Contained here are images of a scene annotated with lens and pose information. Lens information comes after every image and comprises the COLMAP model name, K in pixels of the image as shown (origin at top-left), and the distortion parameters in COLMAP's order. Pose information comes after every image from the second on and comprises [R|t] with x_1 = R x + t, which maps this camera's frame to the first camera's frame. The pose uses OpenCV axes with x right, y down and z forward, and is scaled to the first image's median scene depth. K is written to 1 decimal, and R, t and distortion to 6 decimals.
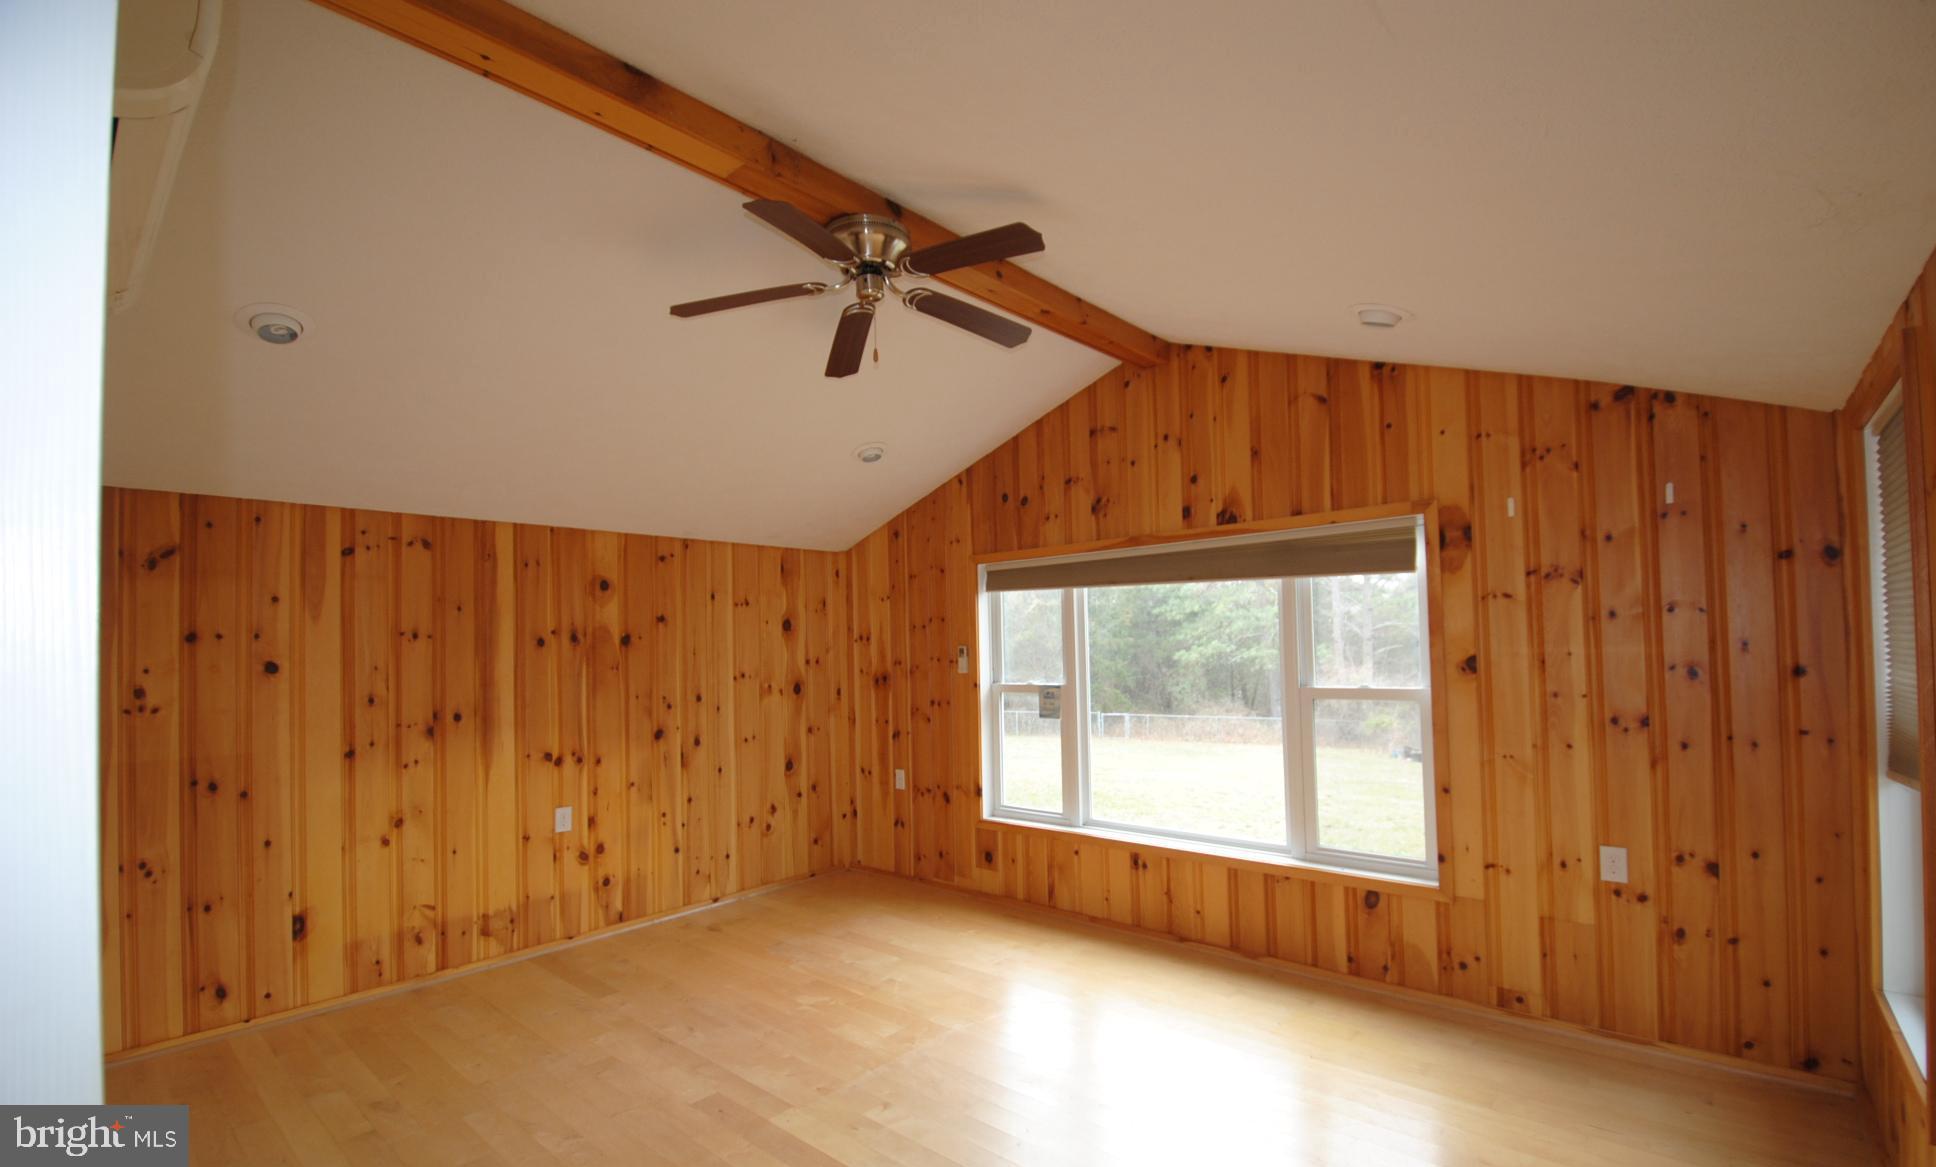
lens RADIAL K [[850.8, 0, 986.1], [0, 850.8, 631.3], [0, 0, 1]] dist [0.028874, -0.032929]
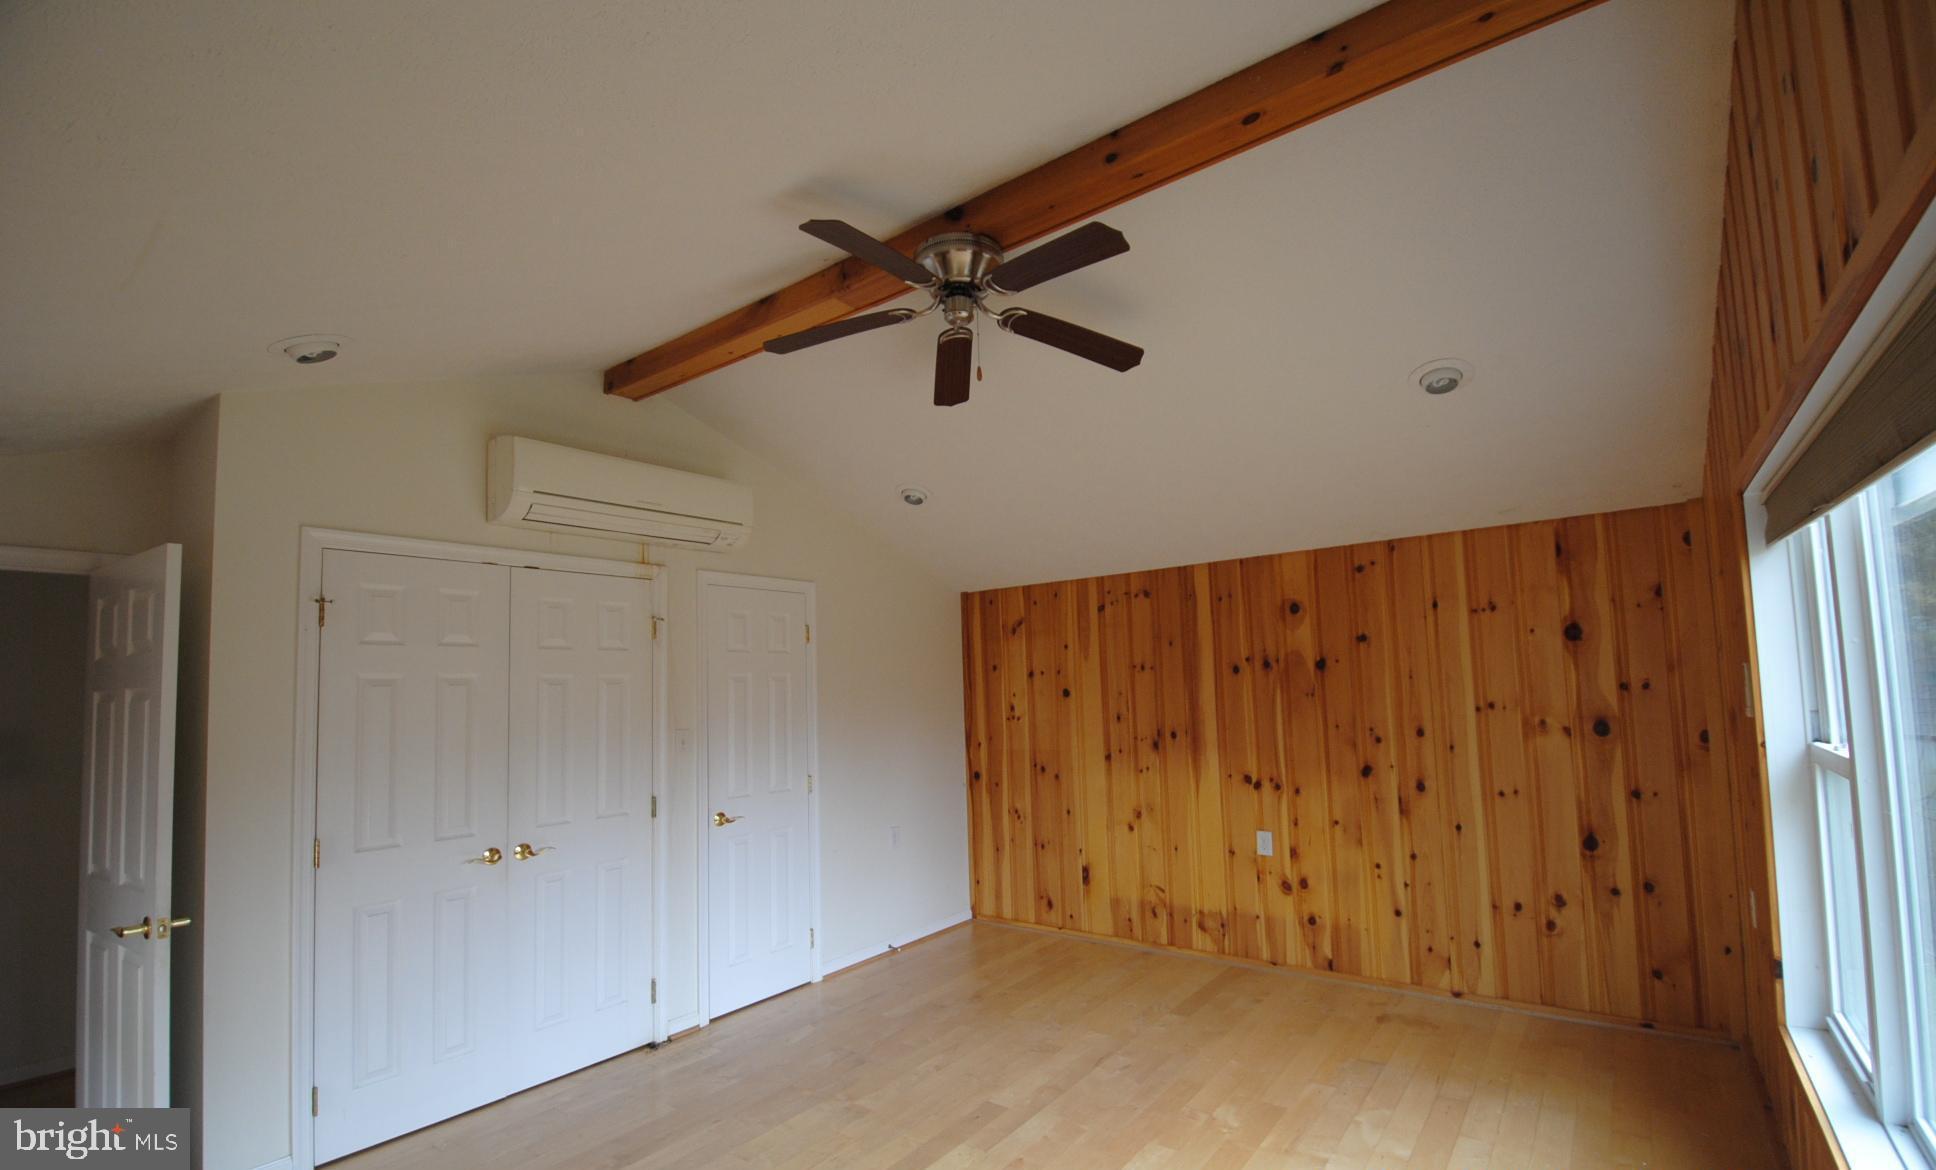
lens RADIAL K [[850.8, 0, 986.1], [0, 850.8, 632.8], [0, 0, 1]] dist [0.028874, -0.032929]
pose [[0.070307, -0.048831, -0.996329, 0.569861], [0.055319, 0.997455, -0.044983, -0.002609], [0.995990, -0.051953, 0.072829, 0.685004]]
